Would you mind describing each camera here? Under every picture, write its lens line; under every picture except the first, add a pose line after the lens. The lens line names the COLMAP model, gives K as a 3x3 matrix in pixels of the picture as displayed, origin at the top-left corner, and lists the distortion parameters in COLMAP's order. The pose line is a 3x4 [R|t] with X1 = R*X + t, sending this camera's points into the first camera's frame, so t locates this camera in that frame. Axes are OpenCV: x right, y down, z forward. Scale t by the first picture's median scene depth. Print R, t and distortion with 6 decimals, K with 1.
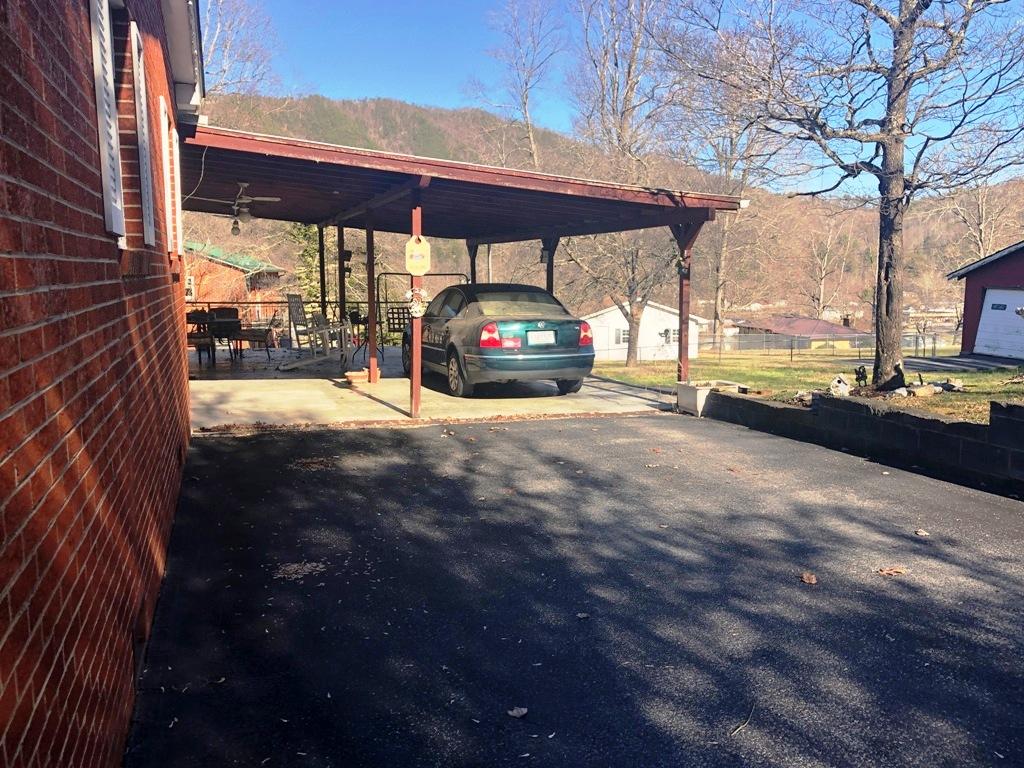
lens RADIAL K [[875.5, 0, 512.0], [0, 875.5, 384.0], [0, 0, 1]] dist [0.027966, -0.023757]
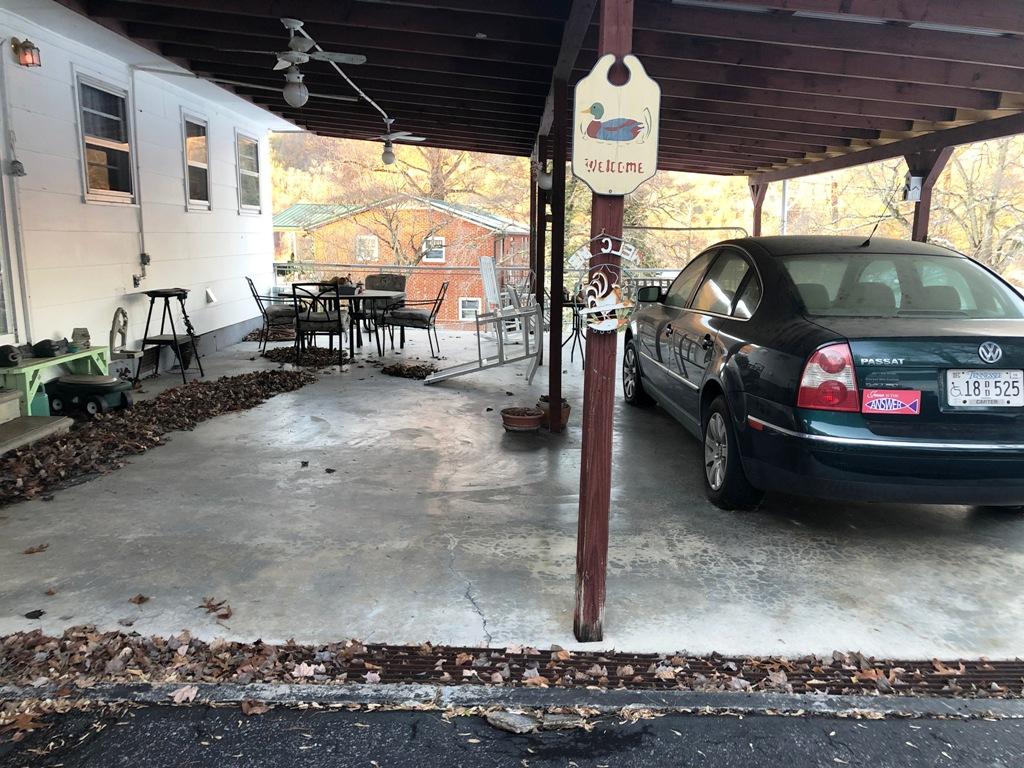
lens RADIAL K [[869.1, 0, 512.0], [0, 869.1, 384.0], [0, 0, 1]] dist [0.001653, 0.000782]
pose [[0.954902, 0.058215, -0.291158, -0.075669], [-0.046447, 0.997806, 0.047174, -0.108924], [0.293265, -0.031523, 0.955511, 1.081091]]
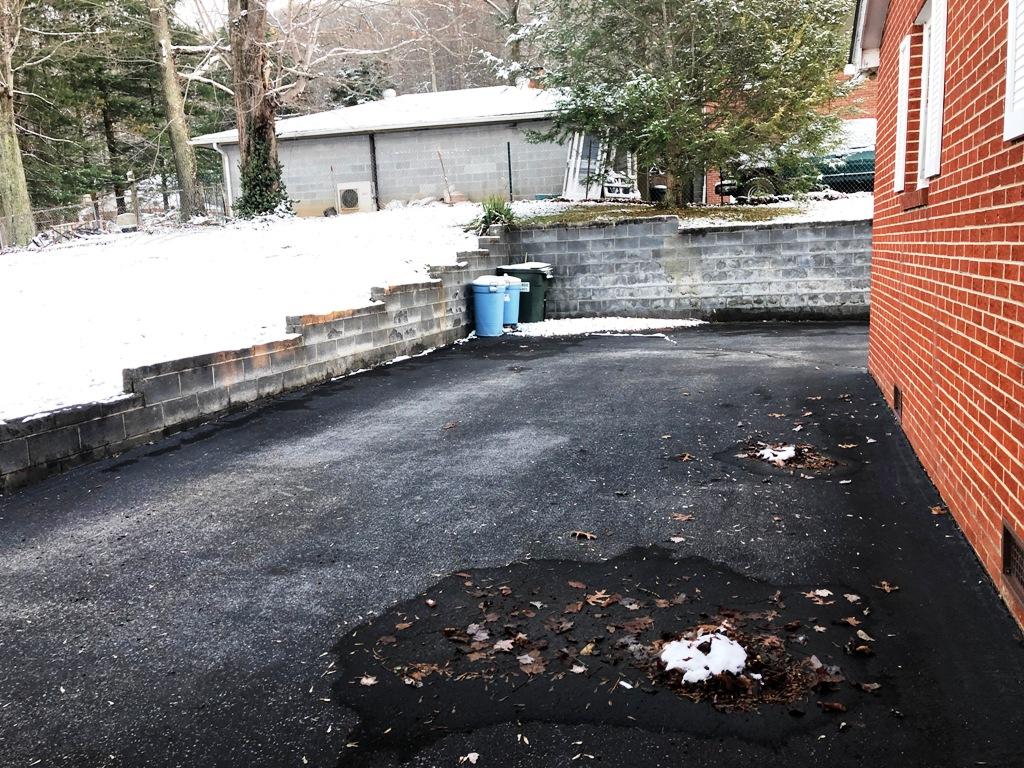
lens RADIAL K [[869.1, 0, 512.0], [0, 869.1, 384.0], [0, 0, 1]] dist [0.001653, 0.000782]
pose [[-0.819335, -0.048146, 0.571289, -0.440819], [0.117636, 0.961148, 0.249713, -0.172850], [-0.561116, 0.271802, -0.781839, 1.552186]]
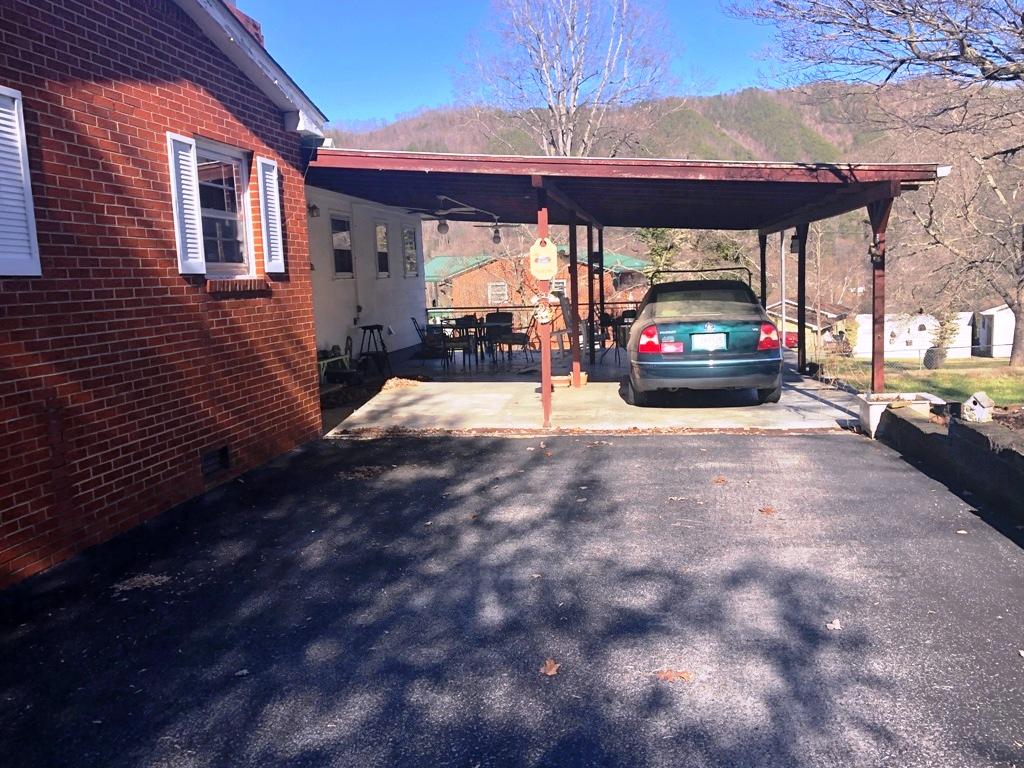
lens RADIAL K [[875.5, 0, 512.0], [0, 875.5, 384.0], [0, 0, 1]] dist [0.027966, -0.023757]
pose [[0.898770, 0.013248, -0.438220, 0.434784], [-0.011195, 0.999911, 0.007269, -0.024444], [0.438277, -0.001627, 0.898839, 0.190399]]
